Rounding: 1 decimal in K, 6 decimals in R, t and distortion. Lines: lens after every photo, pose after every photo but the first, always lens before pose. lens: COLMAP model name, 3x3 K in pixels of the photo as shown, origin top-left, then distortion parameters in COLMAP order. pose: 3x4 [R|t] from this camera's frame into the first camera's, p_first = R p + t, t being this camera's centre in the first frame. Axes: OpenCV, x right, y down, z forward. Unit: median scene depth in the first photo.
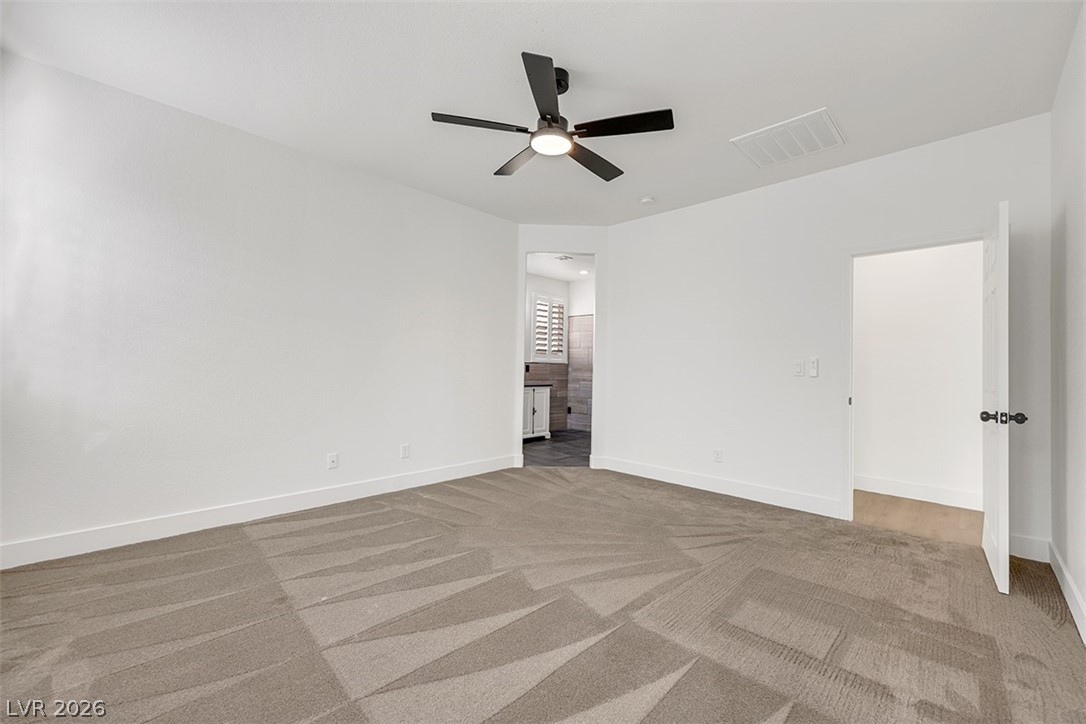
lens RADIAL K [[440.5, 0, 542.9], [0, 440.5, 364.1], [0, 0, 1]] dist [-0.003457, 0.000528]
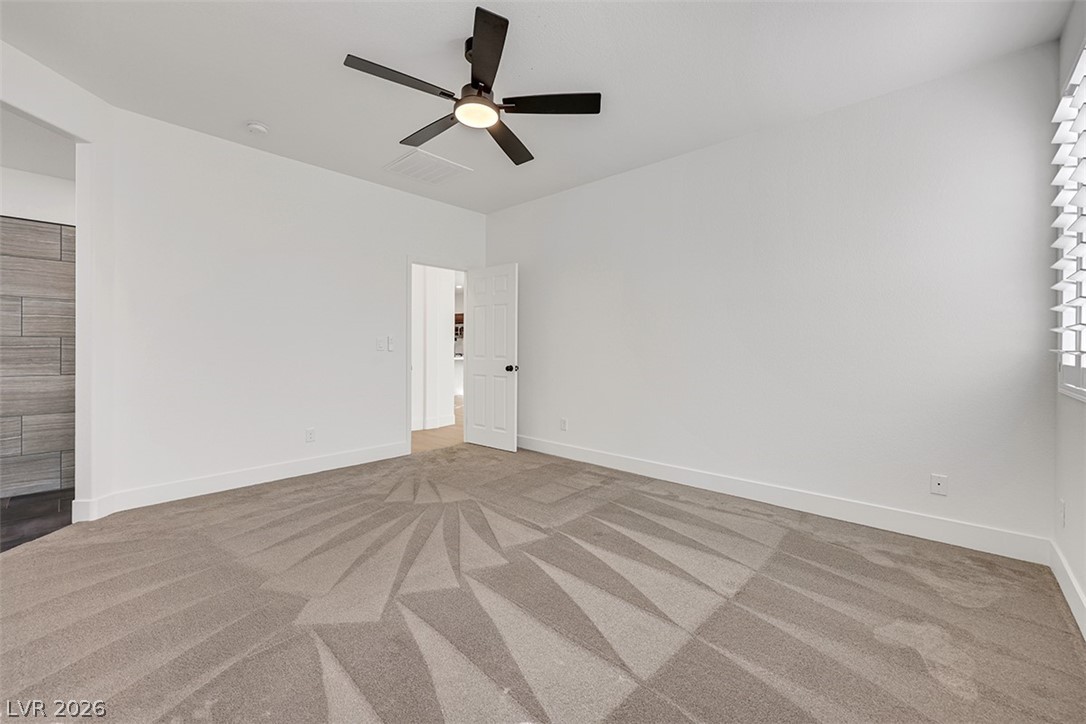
lens RADIAL K [[440.5, 0, 539.5], [0, 440.5, 351.5], [0, 0, 1]] dist [-0.003457, 0.000528]
pose [[-0.030091, -0.021277, 0.999321, -0.525092], [-0.012169, 0.999707, 0.020919, -0.000096], [-0.999473, -0.011531, -0.030341, 0.488464]]
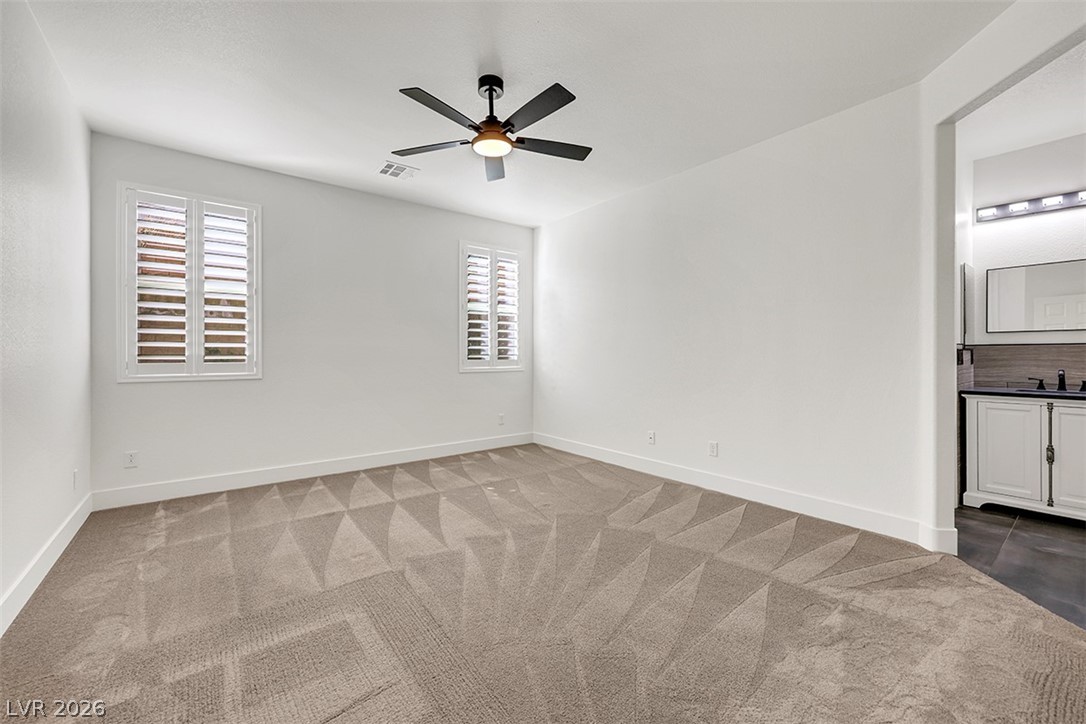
lens RADIAL K [[440.5, 0, 534.8], [0, 440.5, 354.9], [0, 0, 1]] dist [-0.003457, 0.000528]
pose [[-0.136944, -0.023372, -0.990303, 0.569962], [0.003220, 0.999706, -0.024040, 0.023603], [0.990574, -0.006481, -0.136828, 0.684589]]
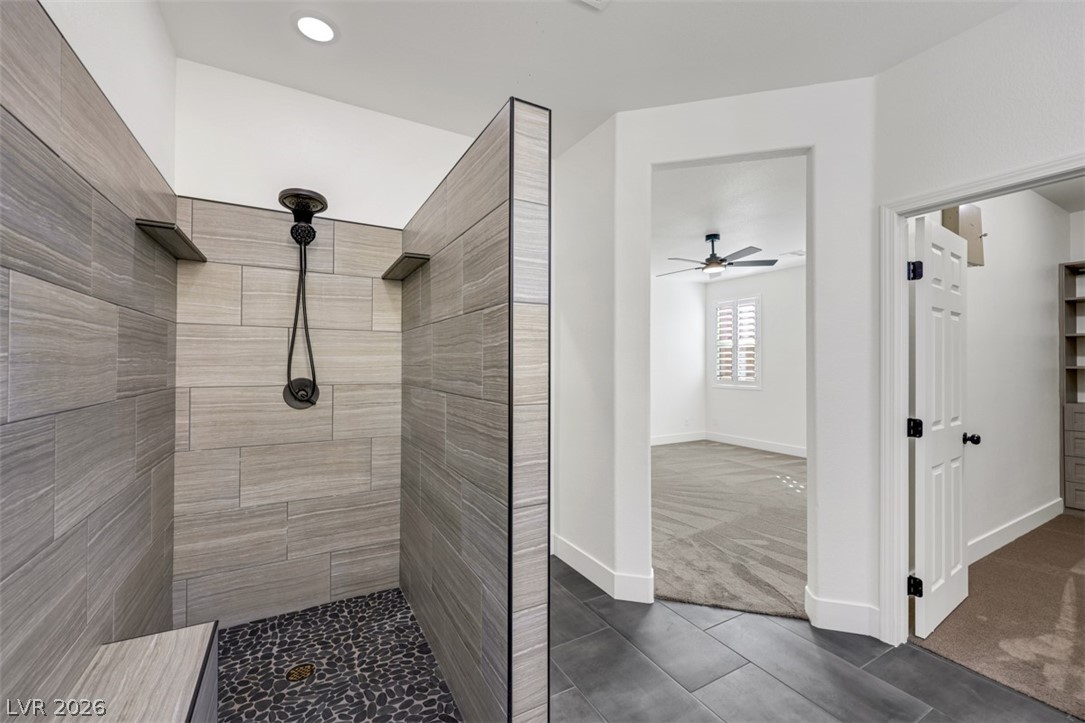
lens RADIAL K [[440.1, 0, 524.0], [0, 440.1, 357.8], [0, 0, 1]] dist [-0.003457, 0.000528]
pose [[-0.947977, -0.017927, 0.317832, 0.103397], [-0.021080, 0.999757, -0.006485, -0.037039], [-0.317639, -0.012848, -0.948125, 1.736729]]
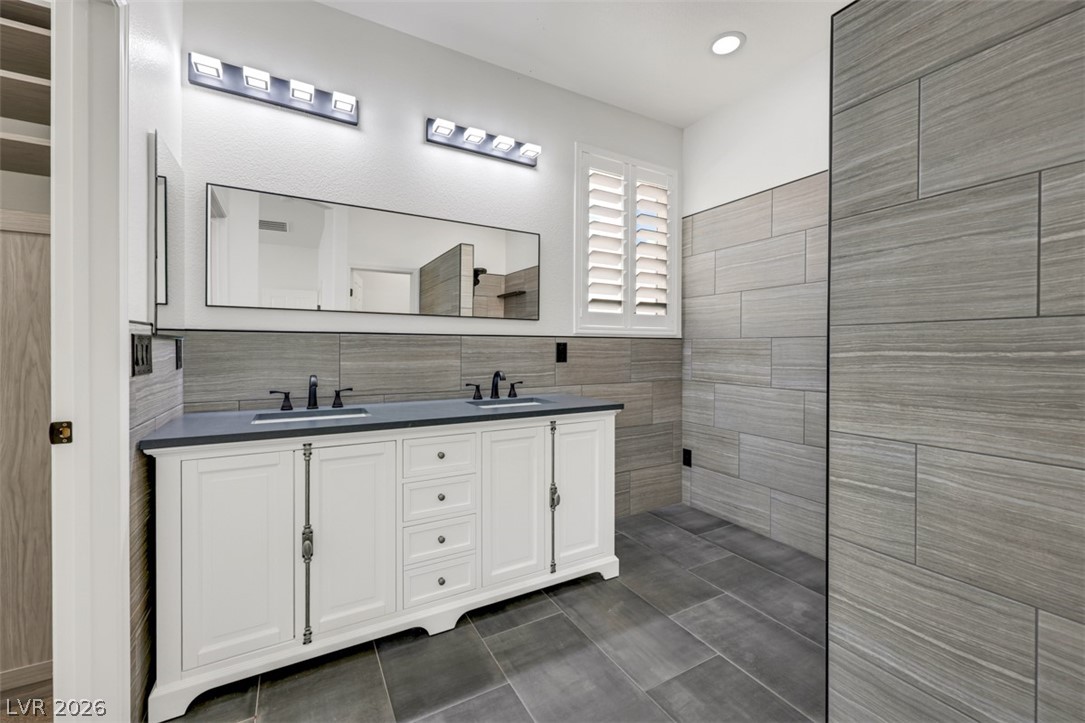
lens RADIAL K [[440.1, 0, 535.4], [0, 440.1, 352.4], [0, 0, 1]] dist [-0.003457, 0.000528]
pose [[0.957863, -0.013340, -0.286915, 0.080742], [0.016747, 0.999815, 0.009427, 0.011166], [0.286736, -0.013835, 0.957910, 1.083102]]
